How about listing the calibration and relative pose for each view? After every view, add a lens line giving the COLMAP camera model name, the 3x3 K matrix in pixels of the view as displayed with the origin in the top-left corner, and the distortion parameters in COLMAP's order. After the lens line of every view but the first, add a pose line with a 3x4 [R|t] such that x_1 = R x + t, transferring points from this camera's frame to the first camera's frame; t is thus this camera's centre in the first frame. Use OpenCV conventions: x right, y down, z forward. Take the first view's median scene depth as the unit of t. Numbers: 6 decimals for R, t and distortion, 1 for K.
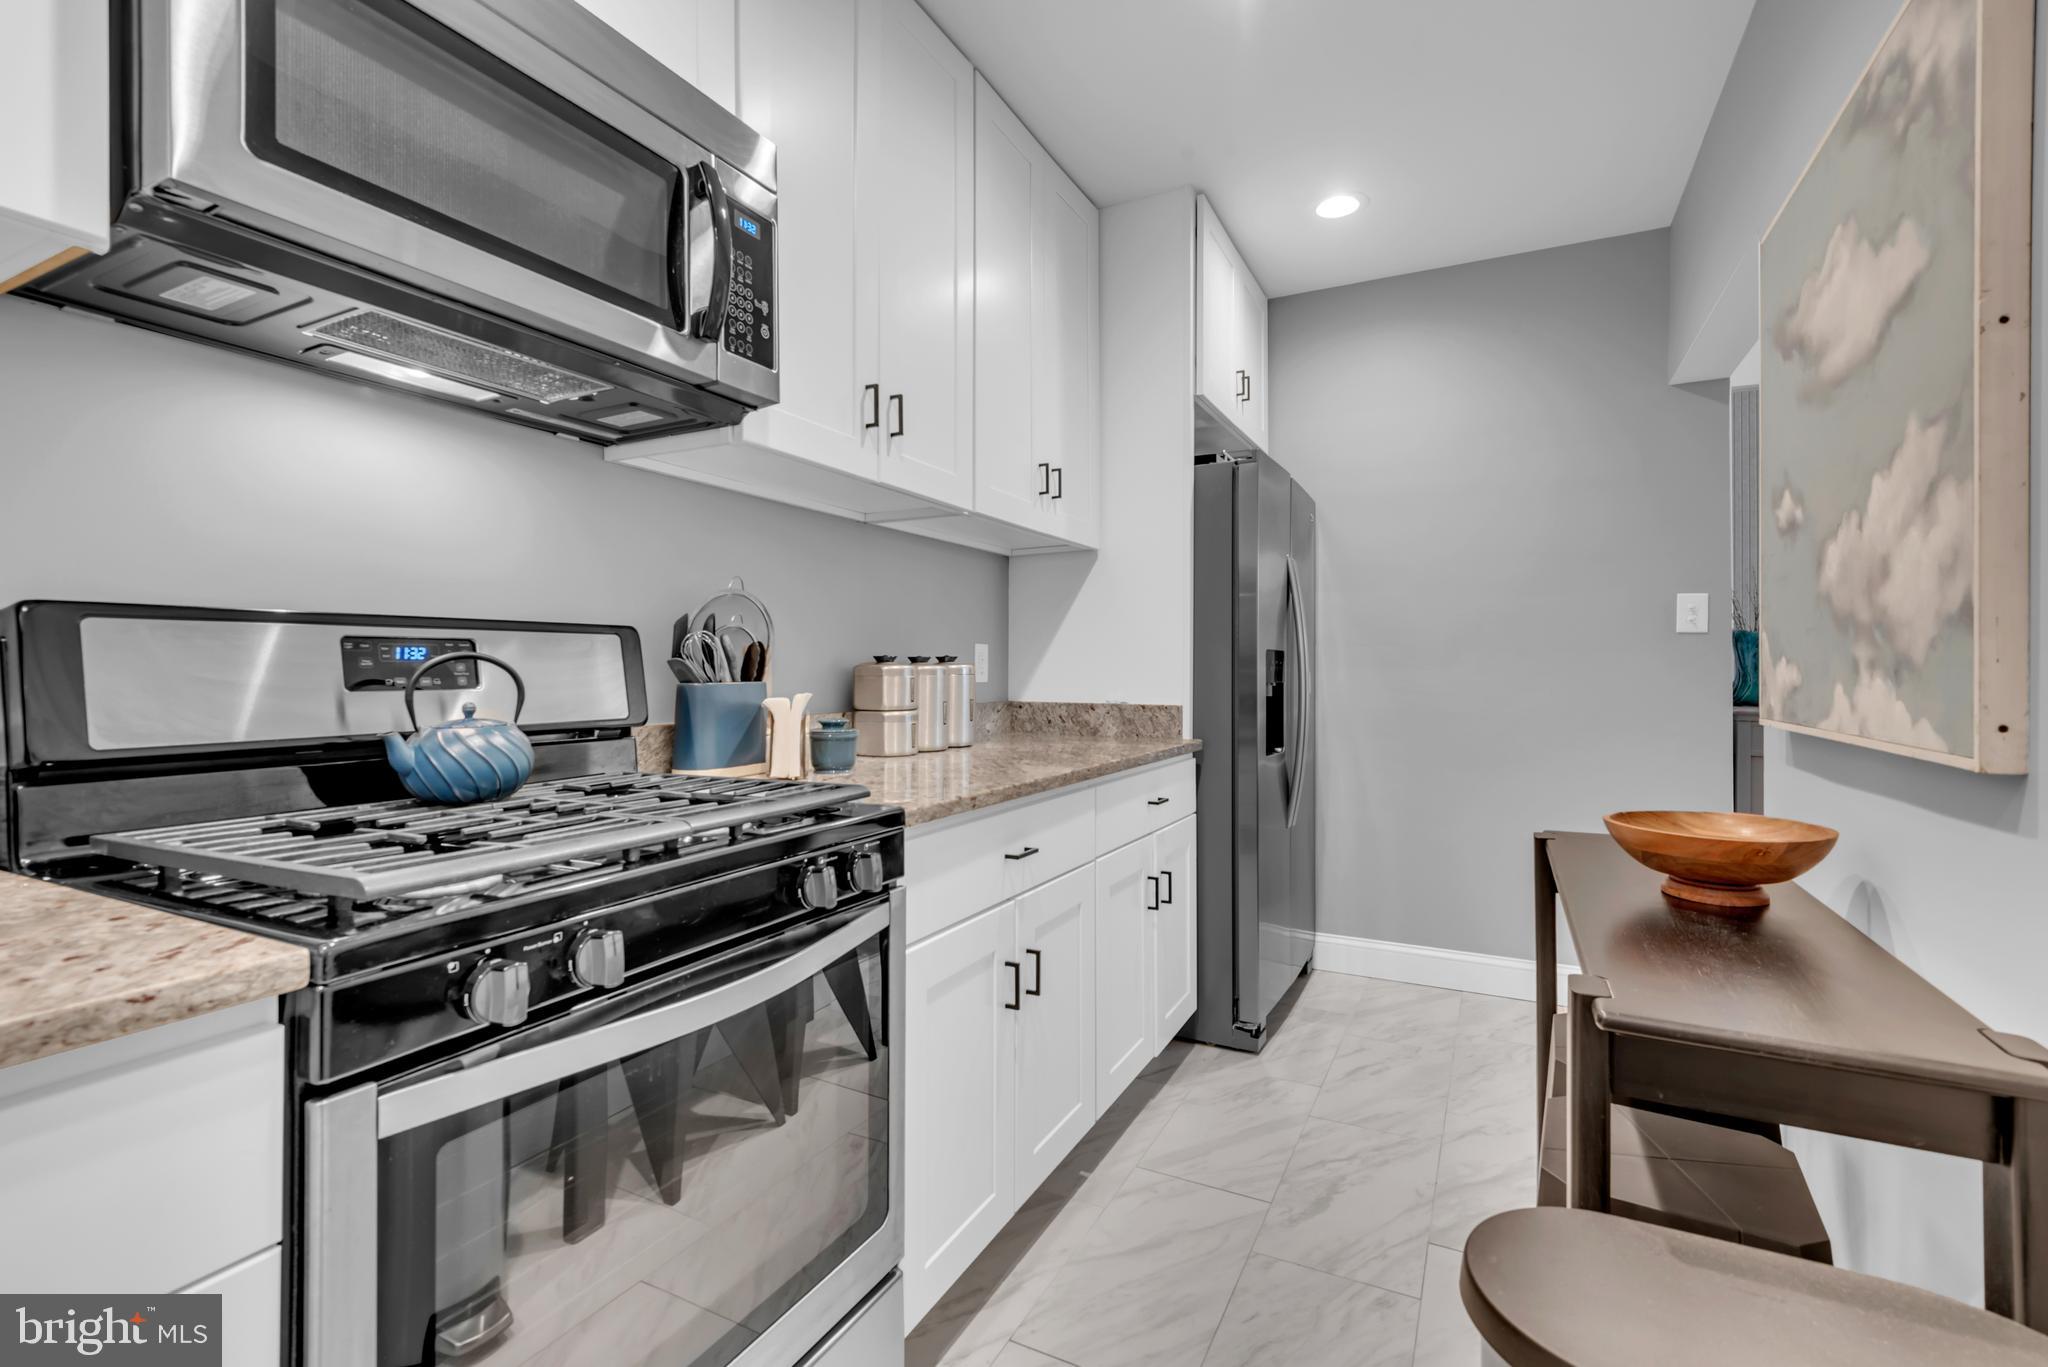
lens RADIAL K [[905.8, 0, 1024.4], [0, 905.8, 675.2], [0, 0, 1]] dist [-0.000166, -0.000012]
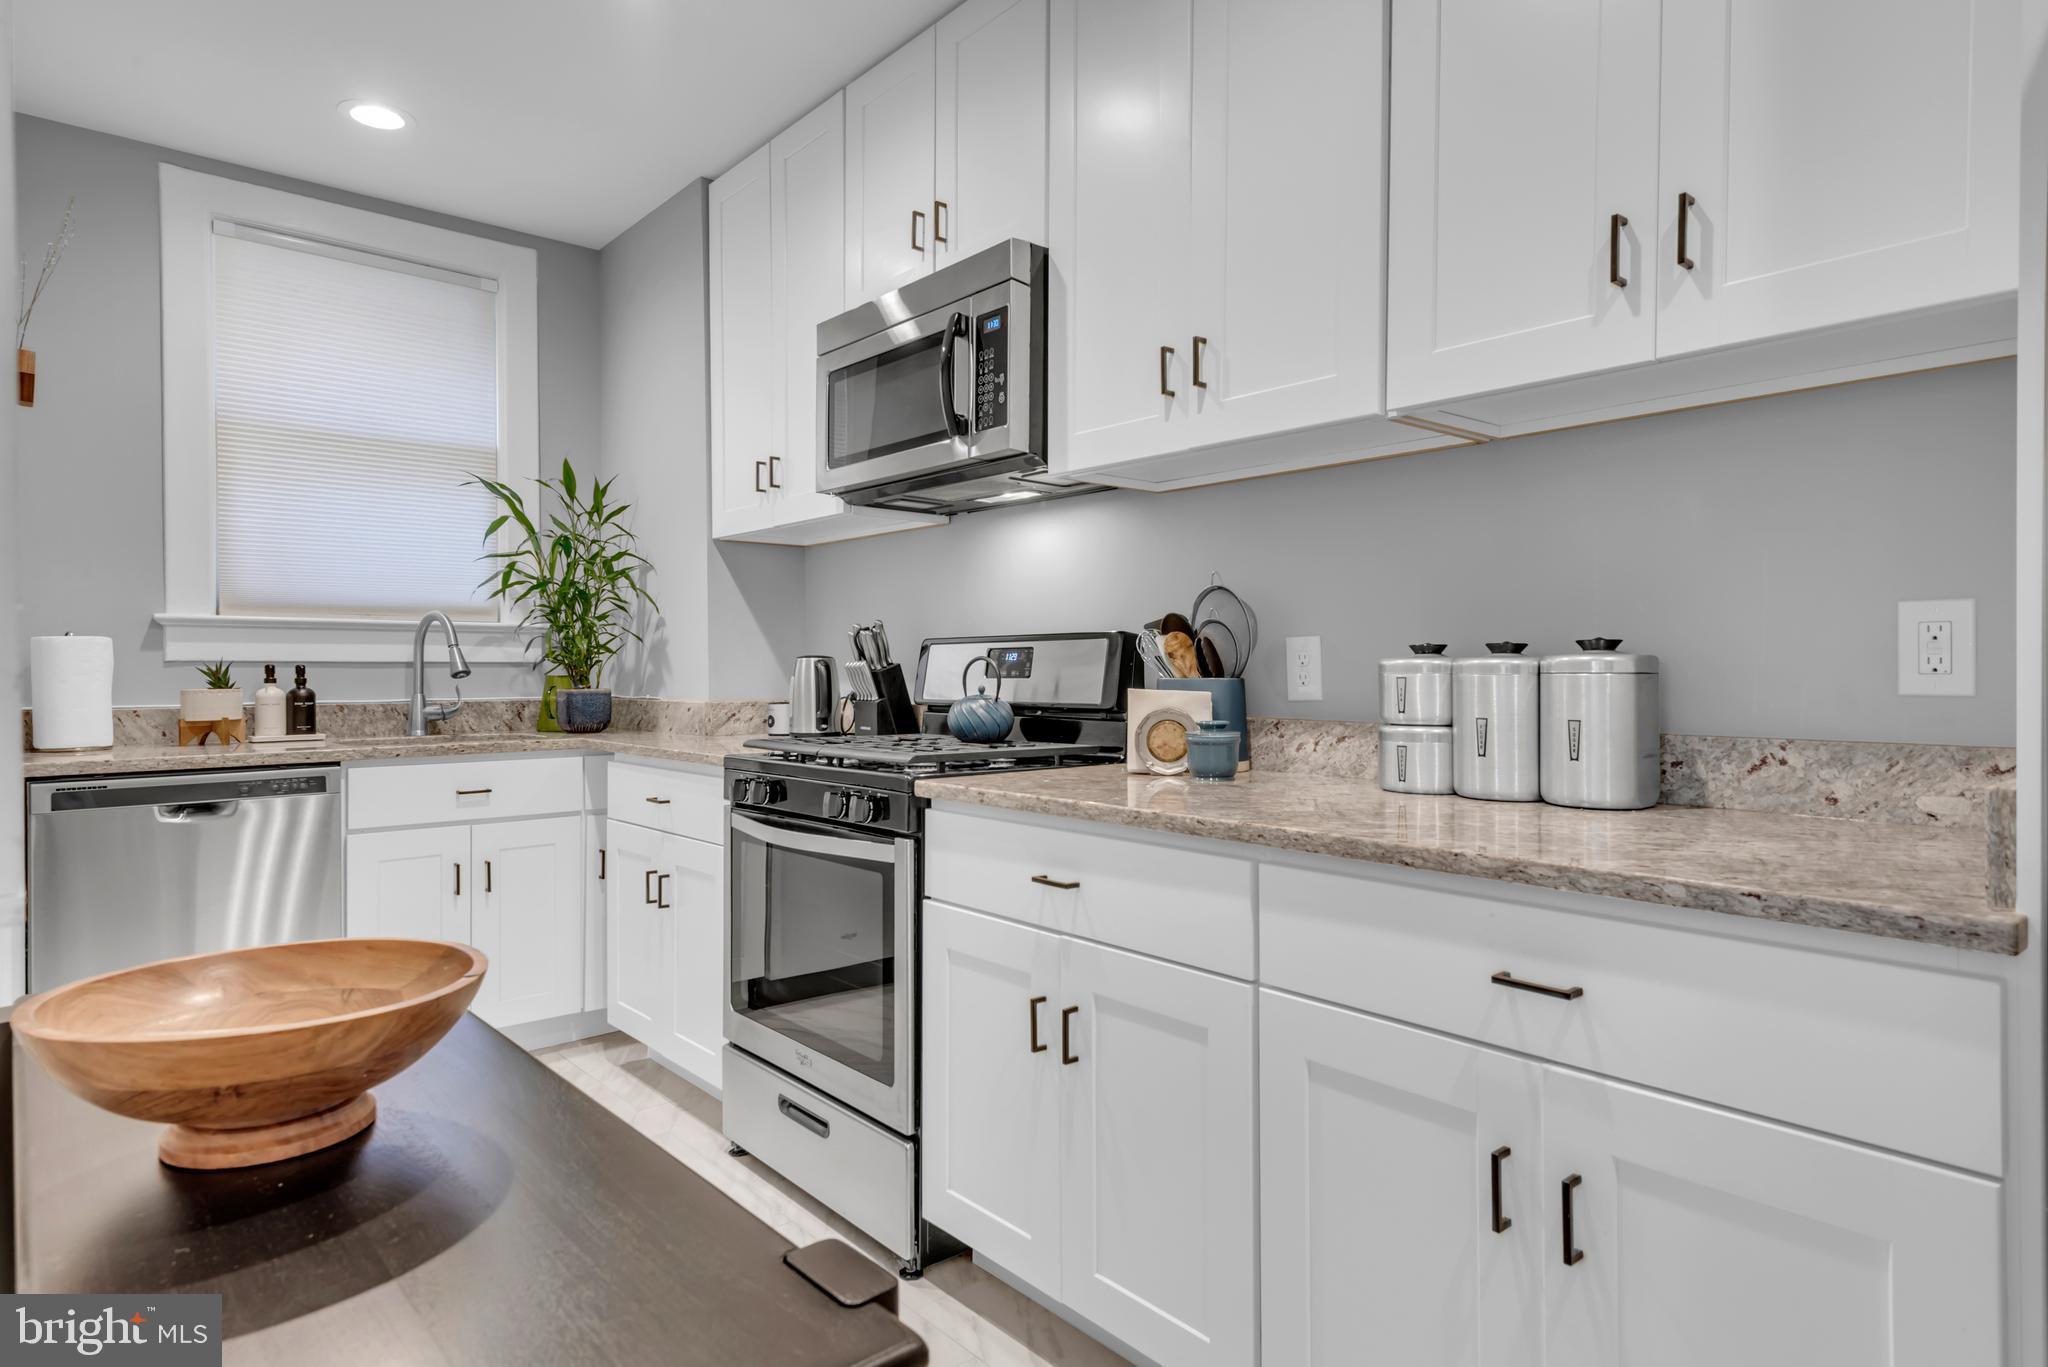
lens RADIAL K [[1139.6, 0, 1022.9], [0, 1139.6, 672.3], [0, 0, 1]] dist [0.001003, -0.001597]
pose [[-0.388755, 0.008734, -0.921300, 1.304283], [0.004770, 0.999961, 0.007466, -0.010296], [0.921329, -0.001492, -0.388782, 1.837192]]
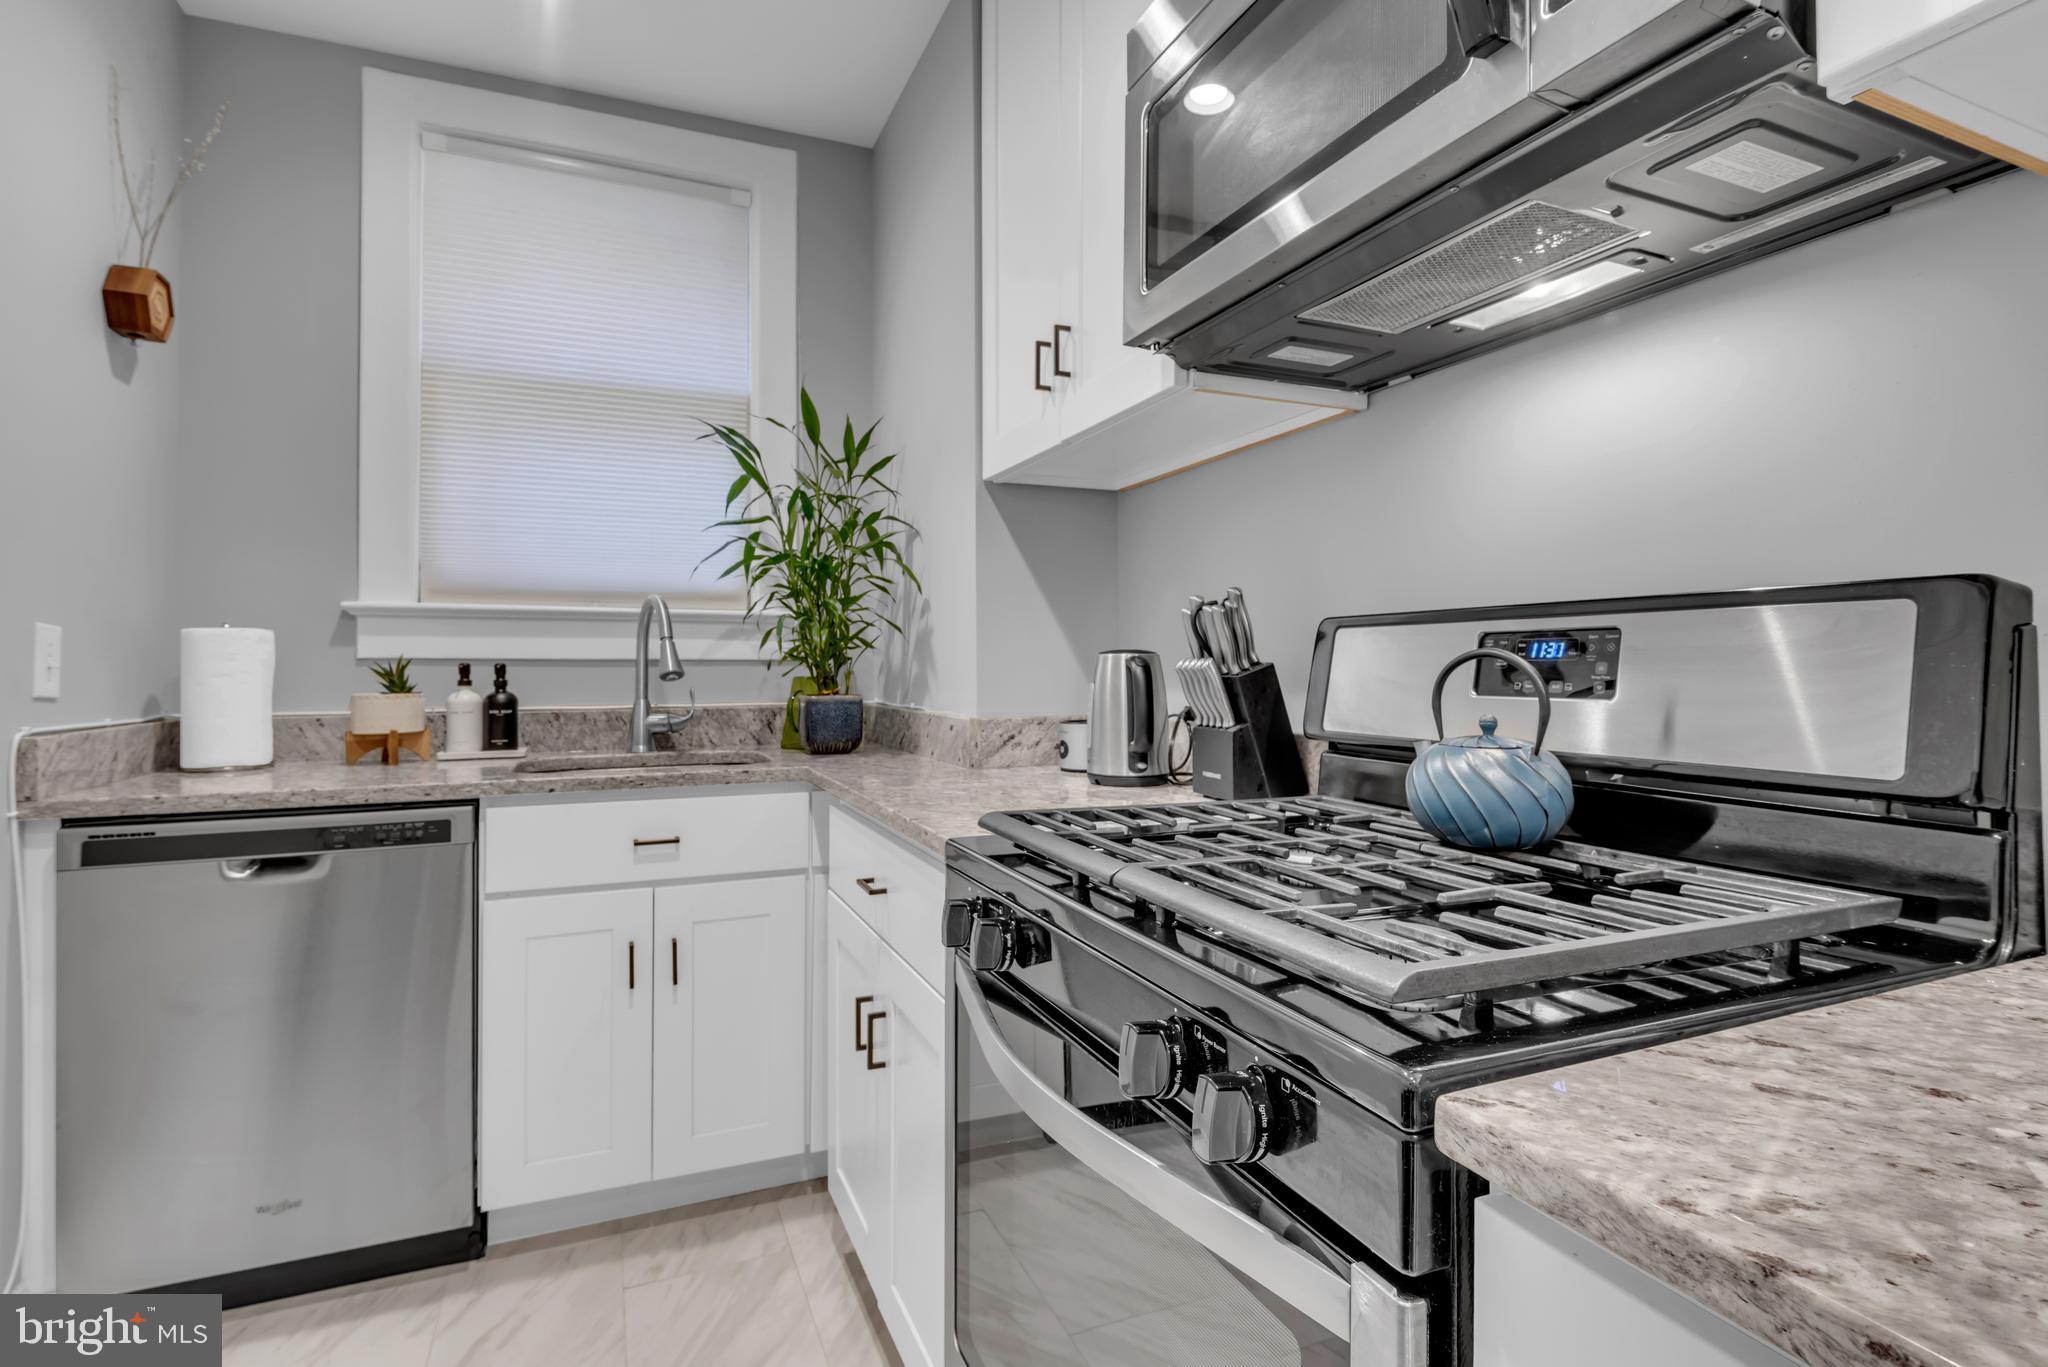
lens RADIAL K [[983.6, 0, 1023.0], [0, 983.6, 667.3], [0, 0, 1]] dist [0.001628, -0.000116]
pose [[-0.648669, 0.009355, -0.761013, 0.256987], [0.005070, 0.999955, 0.007970, -0.018080], [0.761054, 0.001312, -0.648688, 1.185212]]
